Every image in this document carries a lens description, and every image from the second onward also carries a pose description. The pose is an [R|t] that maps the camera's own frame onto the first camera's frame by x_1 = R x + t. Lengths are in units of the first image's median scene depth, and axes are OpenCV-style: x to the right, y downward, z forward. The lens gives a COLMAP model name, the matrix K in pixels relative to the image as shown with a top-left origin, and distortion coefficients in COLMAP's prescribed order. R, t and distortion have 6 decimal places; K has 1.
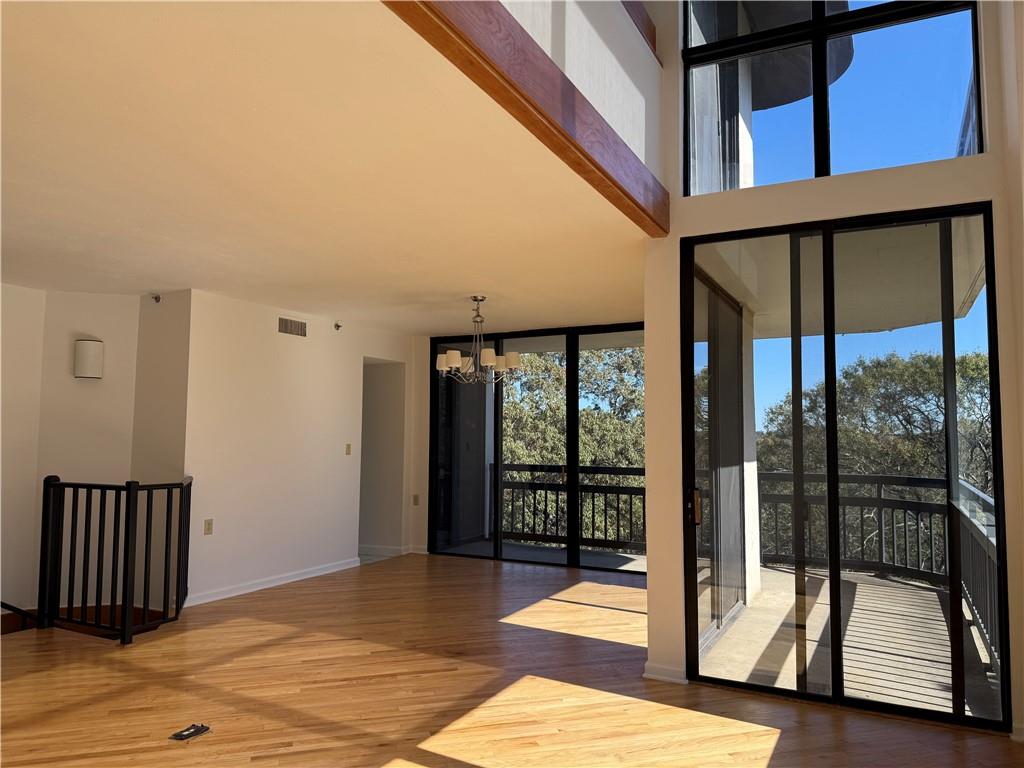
lens RADIAL K [[733.6, 0, 512.0], [0, 733.6, 384.0], [0, 0, 1]] dist [0.044456, -0.000155]
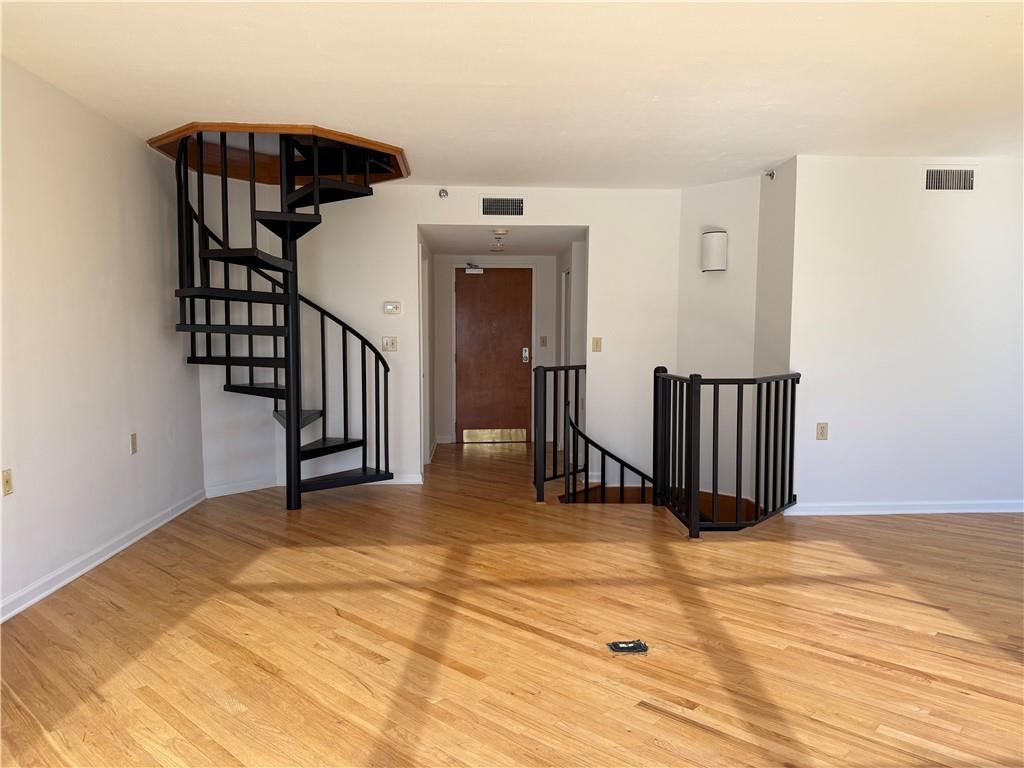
lens RADIAL K [[732.5, 0, 512.0], [0, 732.5, 384.0], [0, 0, 1]] dist [0.058352, -0.052233]
pose [[0.523792, 0.049753, -0.850392, 0.188641], [0.067944, 0.992672, 0.099927, 0.035603], [0.849132, -0.110120, 0.516574, 0.339442]]
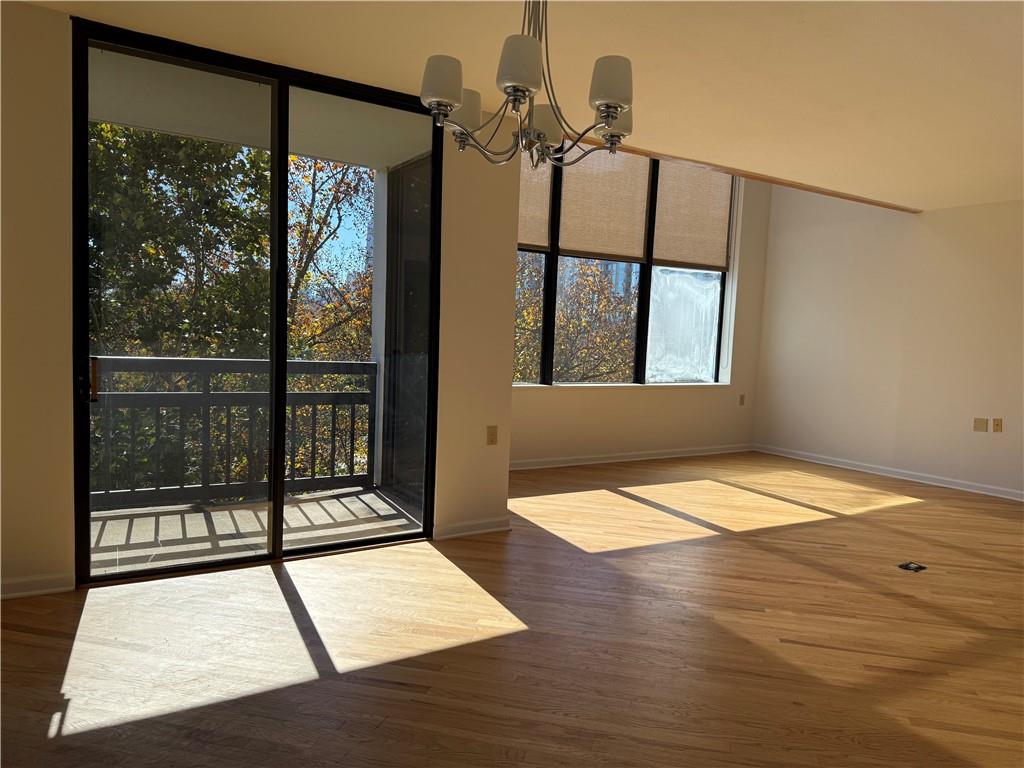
lens RADIAL K [[732.5, 0, 512.0], [0, 732.5, 384.0], [0, 0, 1]] dist [0.058352, -0.052233]
pose [[-0.867237, -0.078291, 0.491702, -0.331308], [-0.089036, 0.996027, 0.001555, 0.165387], [-0.489871, -0.042431, -0.870762, 1.849855]]
